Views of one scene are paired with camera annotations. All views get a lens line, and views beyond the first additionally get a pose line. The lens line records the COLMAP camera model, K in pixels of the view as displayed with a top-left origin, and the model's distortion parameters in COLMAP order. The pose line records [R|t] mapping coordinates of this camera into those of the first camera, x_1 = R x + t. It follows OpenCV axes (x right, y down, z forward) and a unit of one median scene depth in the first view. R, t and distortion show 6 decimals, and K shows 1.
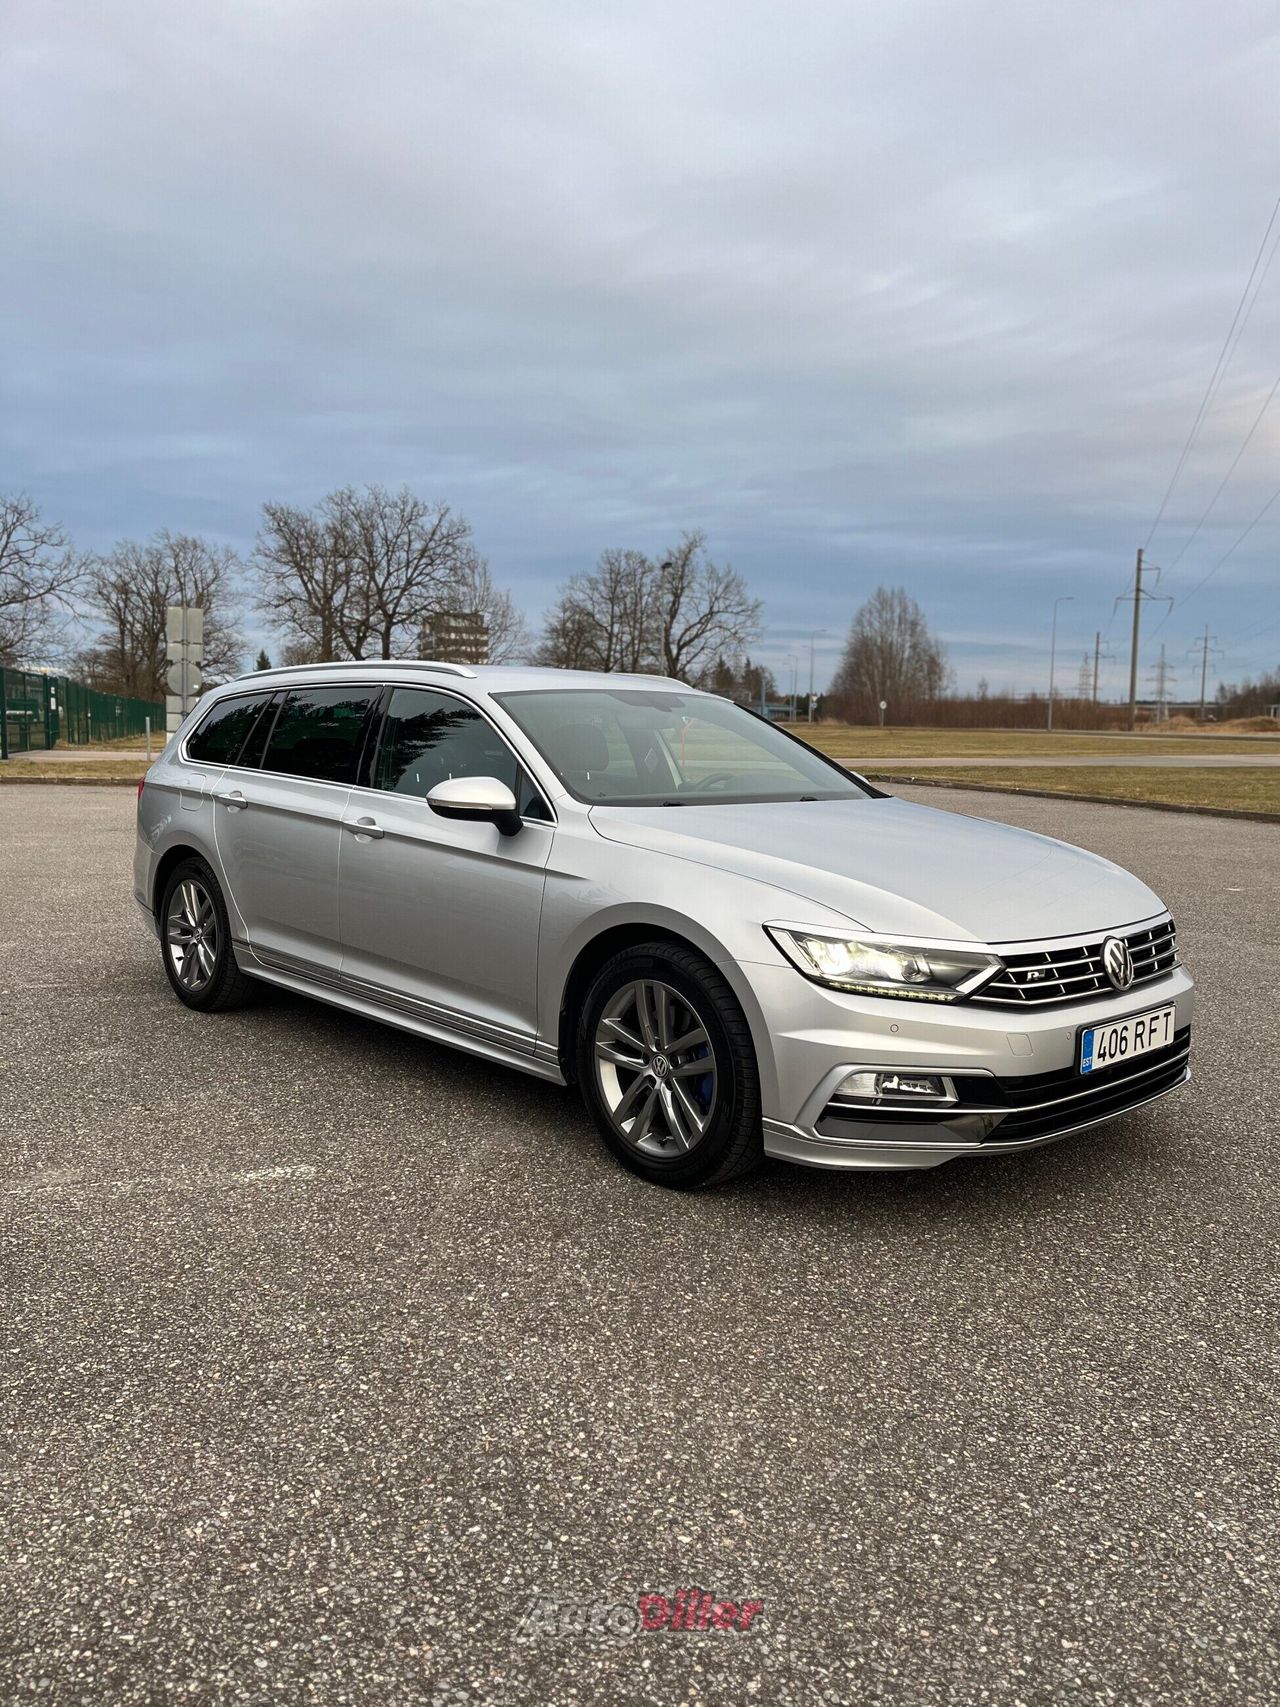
lens RADIAL K [[1288.4, 0, 632.0], [0, 1288.4, 855.0], [0, 0, 1]] dist [0.060501, -0.083258]
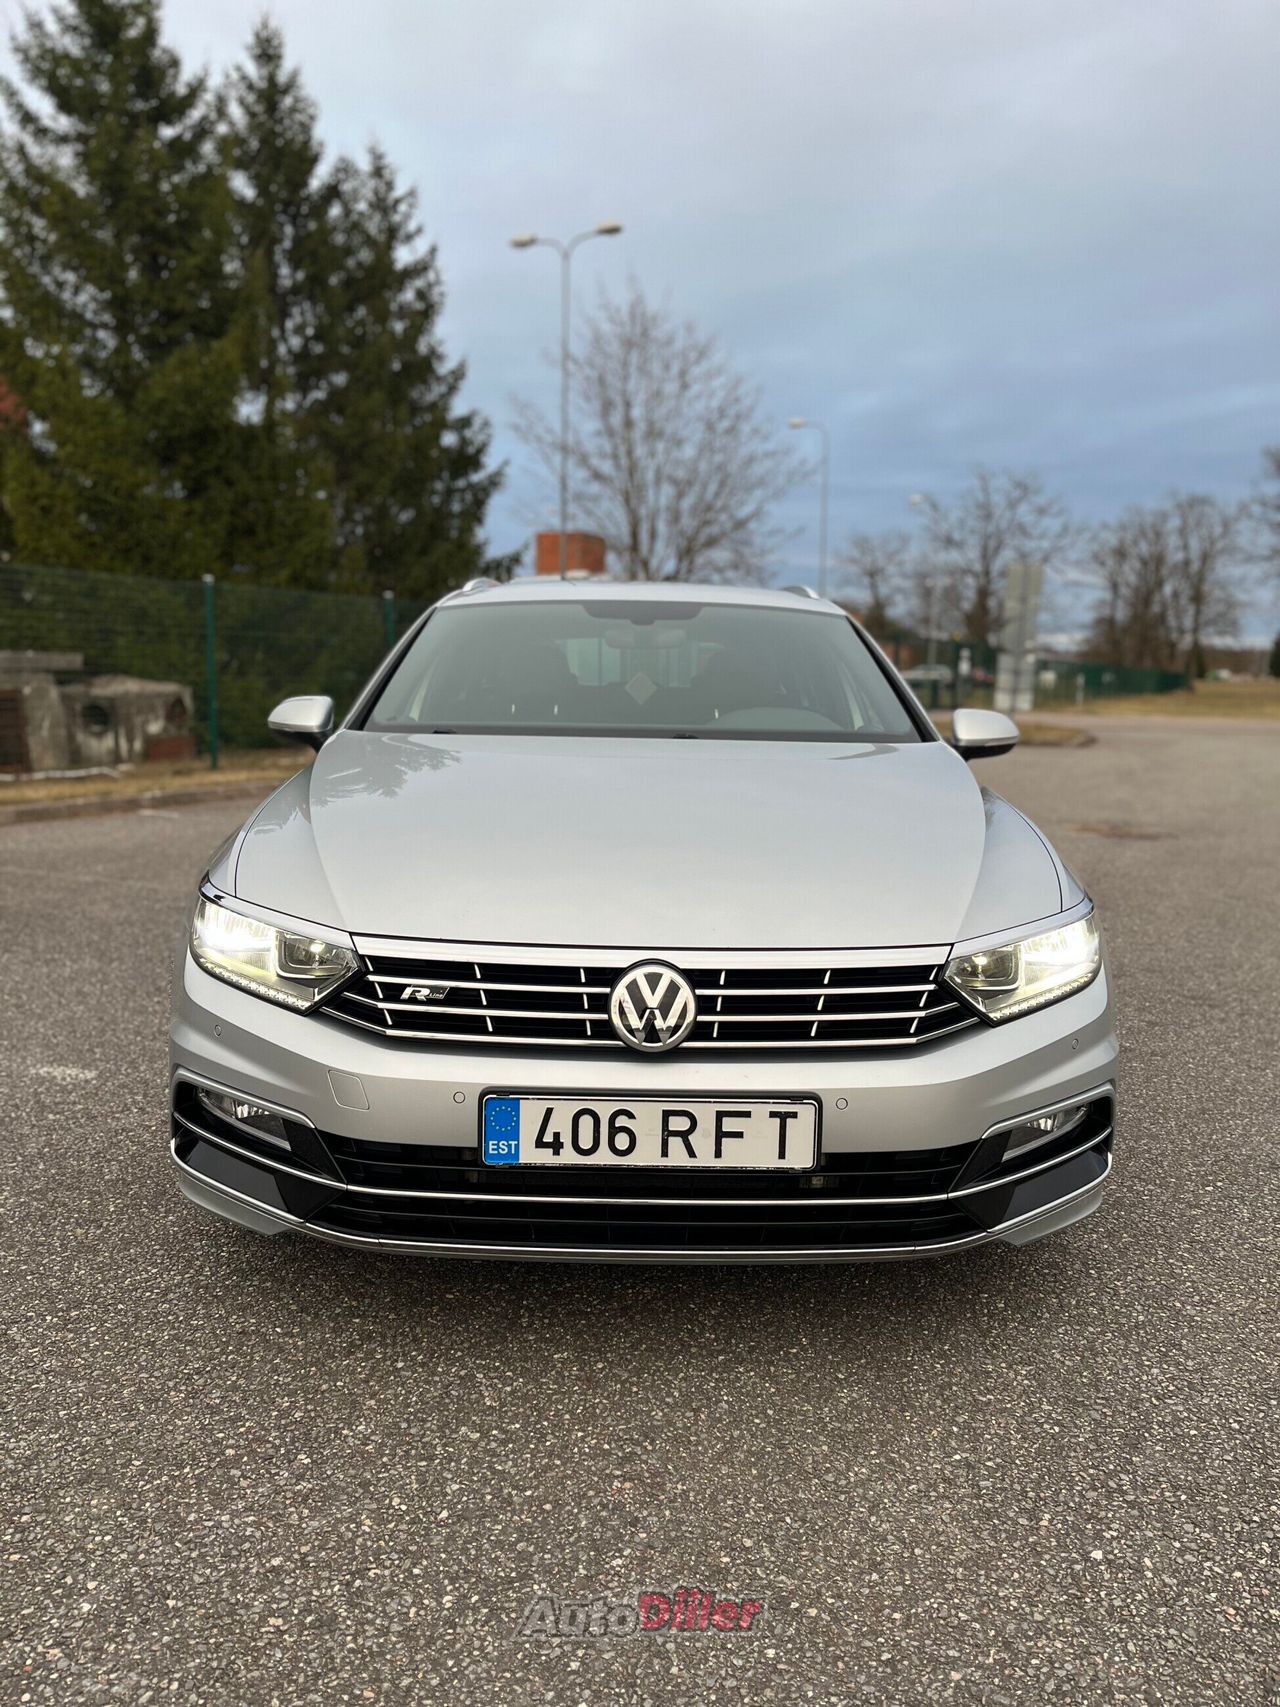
lens RADIAL K [[1288.4, 0, 624.1], [0, 1288.4, 856.3], [0, 0, 1]] dist [0.060501, -0.083258]
pose [[0.734010, 0.088477, -0.673351, 0.792205], [-0.071102, 0.996040, 0.053370, -0.016267], [0.675406, 0.008702, 0.737394, 0.579033]]
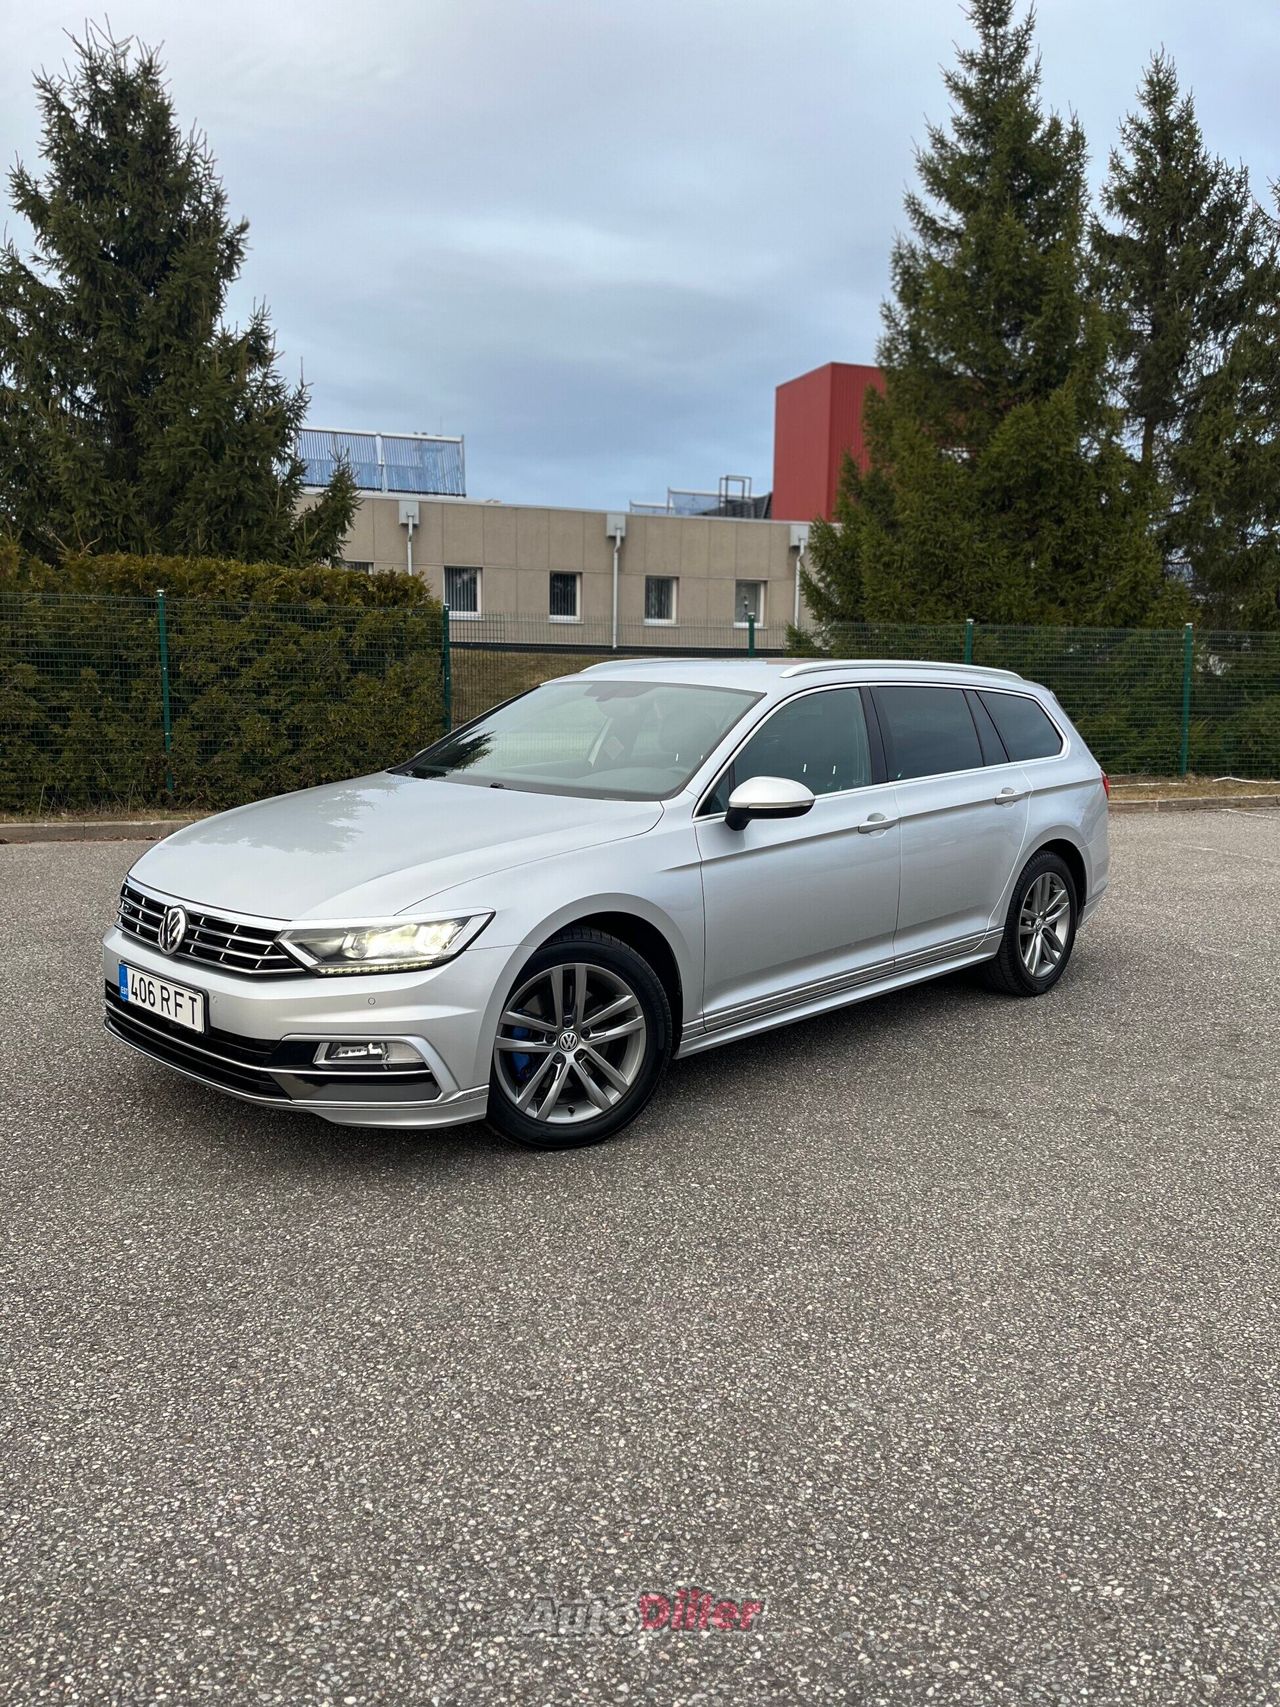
lens RADIAL K [[1288.4, 0, 623.4], [0, 1288.4, 850.4], [0, 0, 1]] dist [0.060501, -0.083258]
pose [[0.031600, 0.116719, -0.992662, 1.536484], [-0.112636, 0.987247, 0.112497, -0.156679], [0.993134, 0.108254, 0.044344, 1.383843]]
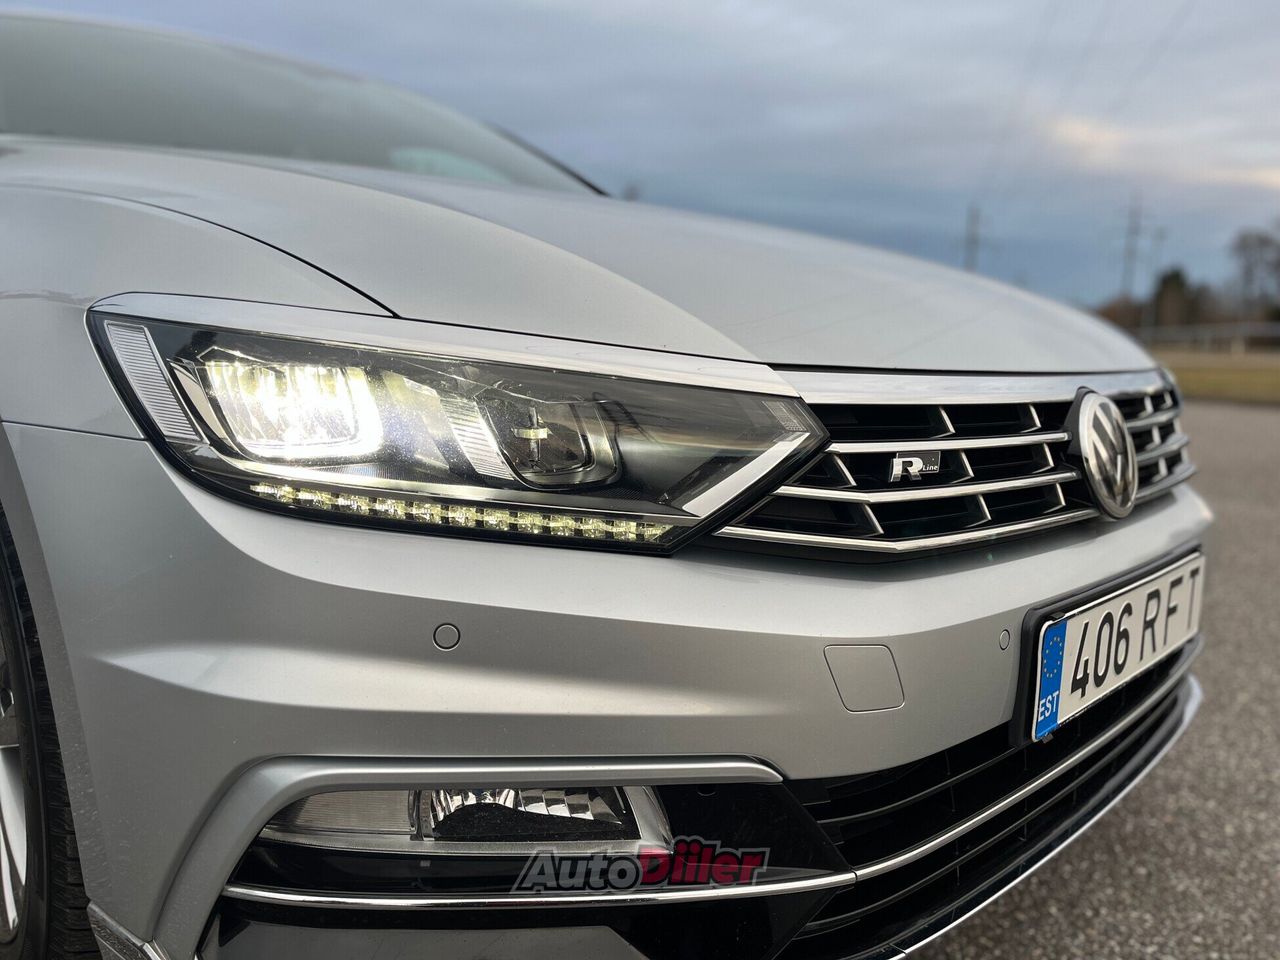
lens RADIAL K [[966.1, 0, 641.7], [0, 966.1, 483.6], [0, 0, 1]] dist [0.060501, -0.083258]
pose [[0.998737, -0.001395, 0.050223, 0.221473], [-0.000689, 0.999140, 0.041461, 0.084687], [-0.050237, -0.041443, 0.997877, 0.730056]]
